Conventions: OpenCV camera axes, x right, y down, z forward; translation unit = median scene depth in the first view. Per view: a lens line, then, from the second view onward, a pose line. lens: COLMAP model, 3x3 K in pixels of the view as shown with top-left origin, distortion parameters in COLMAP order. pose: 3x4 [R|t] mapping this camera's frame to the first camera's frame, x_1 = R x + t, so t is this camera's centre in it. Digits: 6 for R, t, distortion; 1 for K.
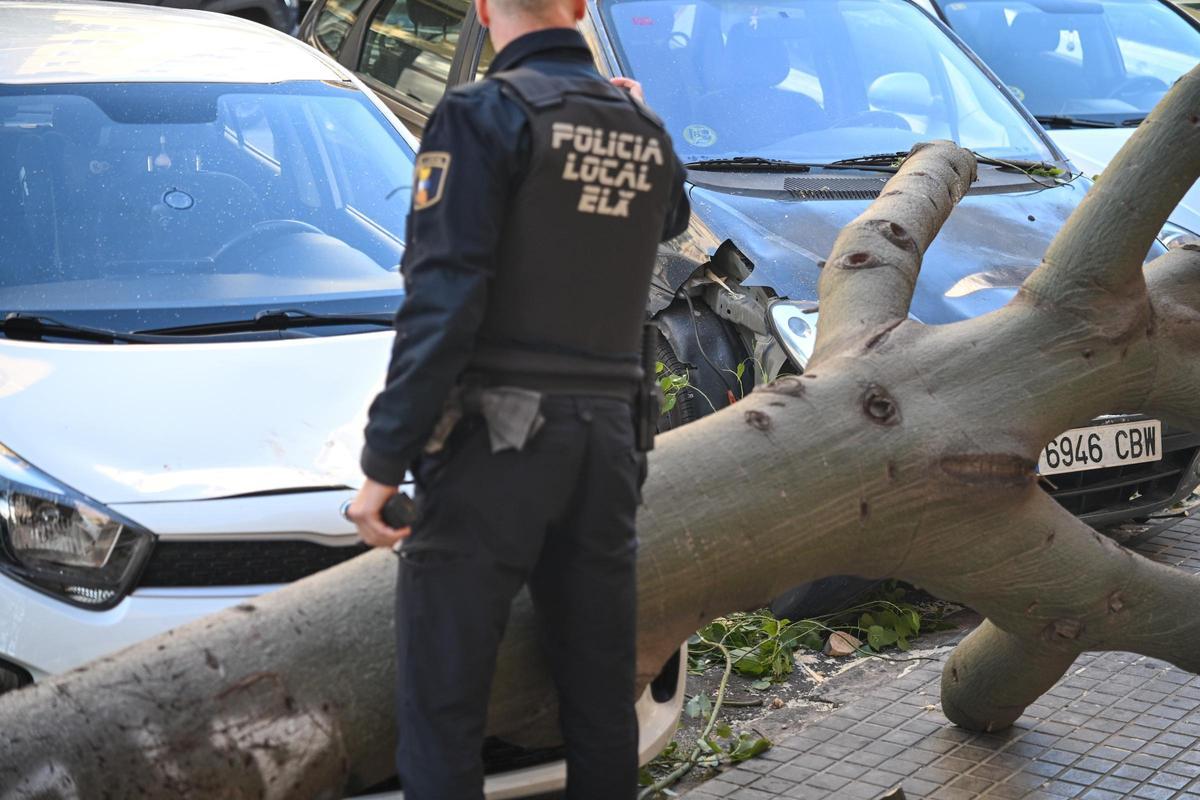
lens RADIAL K [[2510.7, 0, 600.0], [0, 2510.7, 400.0], [0, 0, 1]] dist [-0.027095, -0.074590]
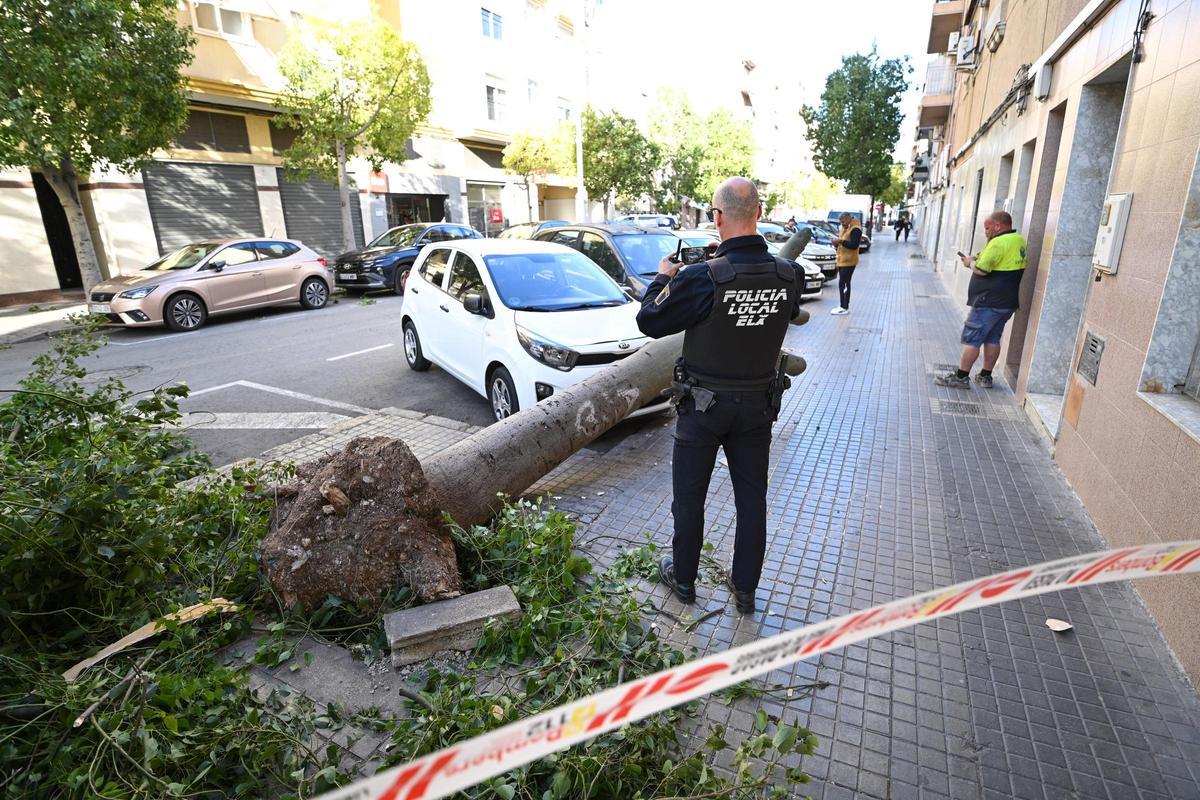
lens RADIAL K [[583.2, 0, 597.8], [0, 583.2, 398.8], [0, 0, 1]] dist [-0.033757, -0.000830]
pose [[0.991314, -0.065925, 0.113803, -0.196152], [0.056707, 0.994983, 0.082421, 0.037982], [-0.118666, -0.075252, 0.990079, 0.009896]]
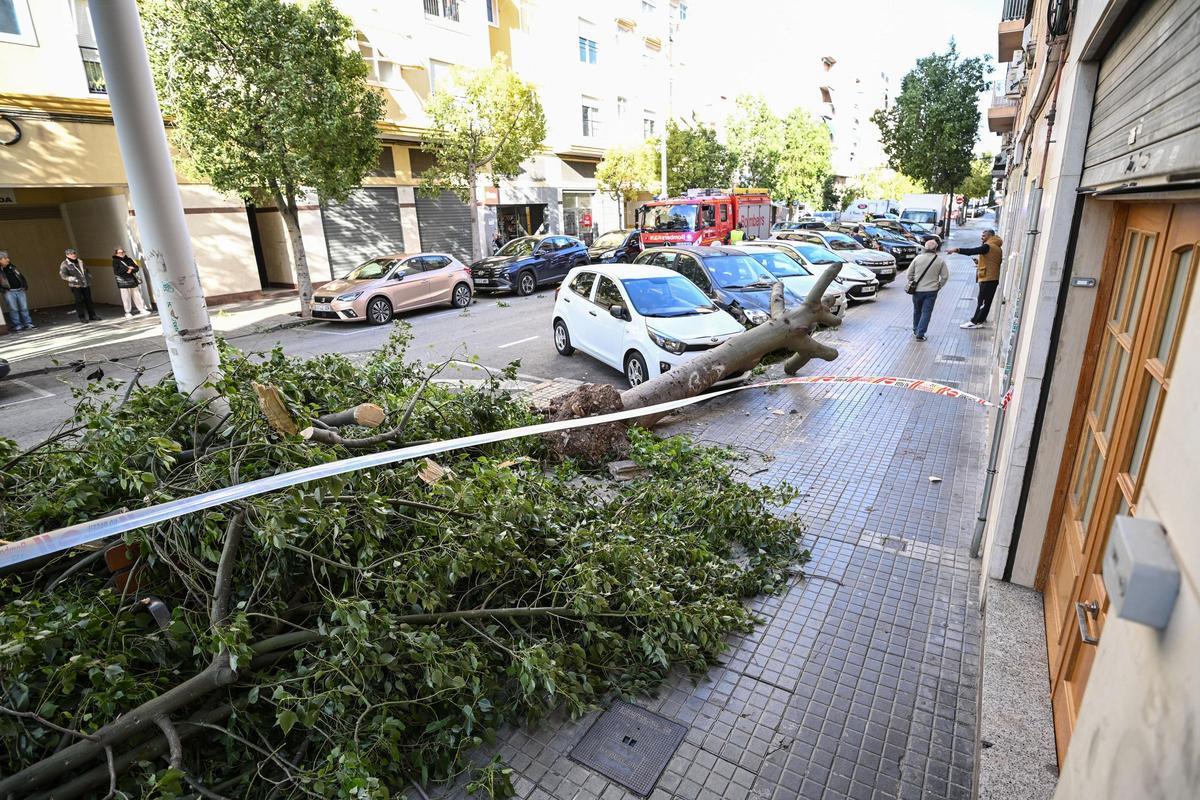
lens RADIAL K [[583.7, 0, 603.0], [0, 583.7, 393.5], [0, 0, 1]] dist [-0.032469, -0.001479]
pose [[0.998904, -0.046786, 0.001356, -0.310374], [0.046521, 0.995604, 0.081290, 0.035611], [-0.005153, -0.081138, 0.996690, -0.454687]]
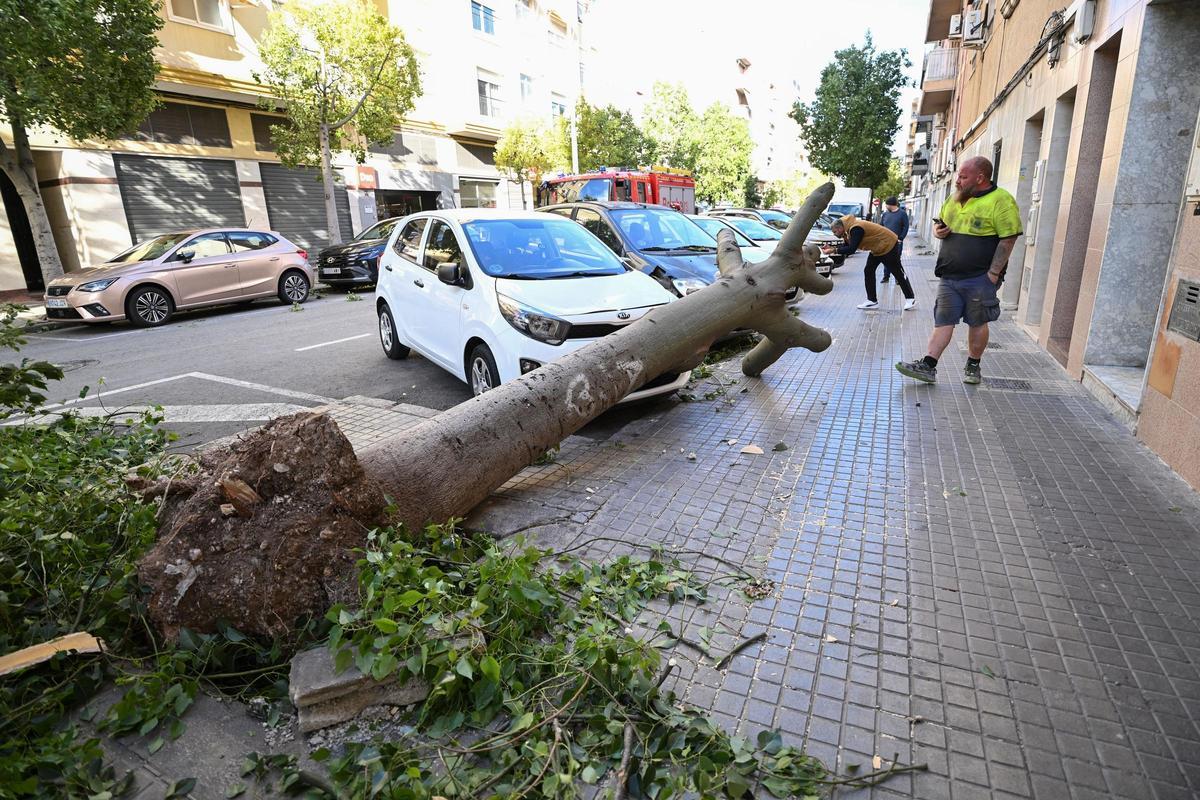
lens RADIAL K [[583.7, 0, 603.0], [0, 583.7, 393.5], [0, 0, 1]] dist [-0.032469, -0.001479]
pose [[0.989015, -0.082361, 0.122747, -0.180802], [0.074430, 0.994915, 0.067861, 0.074522], [-0.127712, -0.057979, 0.990115, 0.118038]]
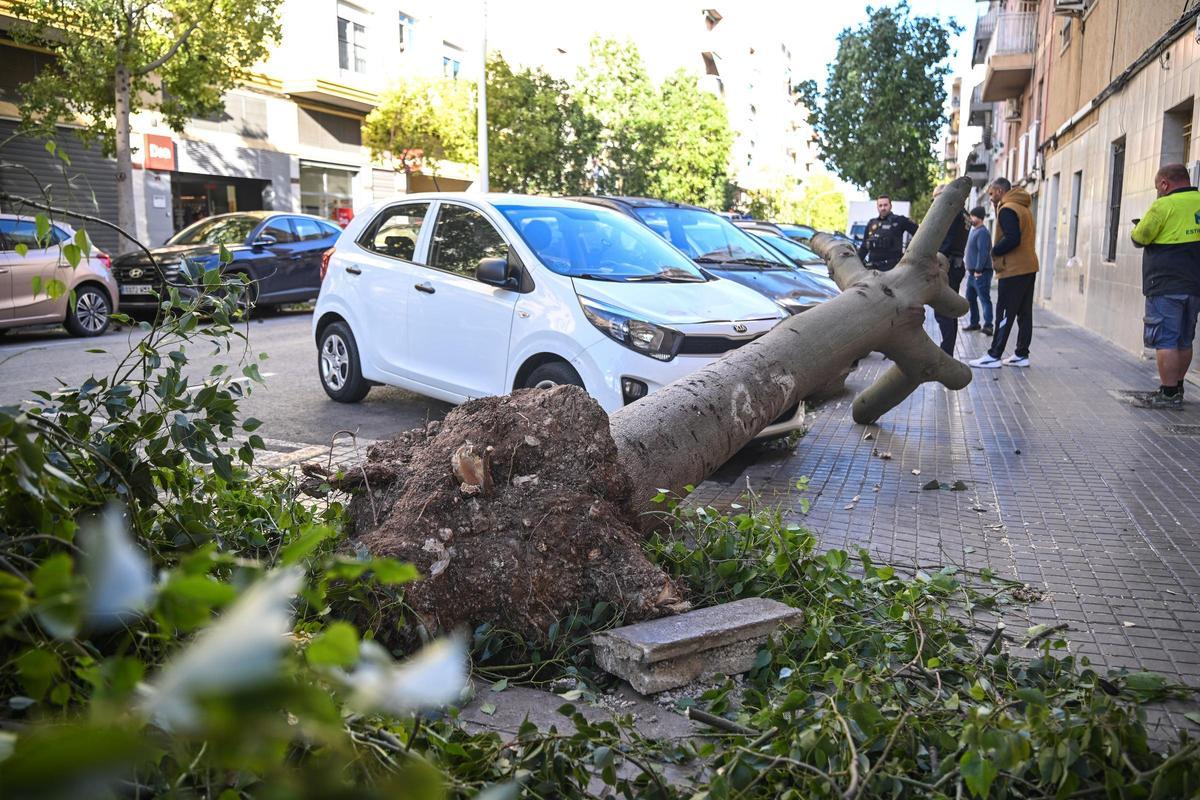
lens RADIAL K [[952.7, 0, 593.5], [0, 952.7, 402.0], [0, 0, 1]] dist [-0.006652, -0.000100]
pose [[0.966504, -0.051869, 0.251354, -0.407590], [0.065771, 0.996717, -0.047220, 0.128888], [-0.248080, 0.062170, 0.966743, -0.002585]]
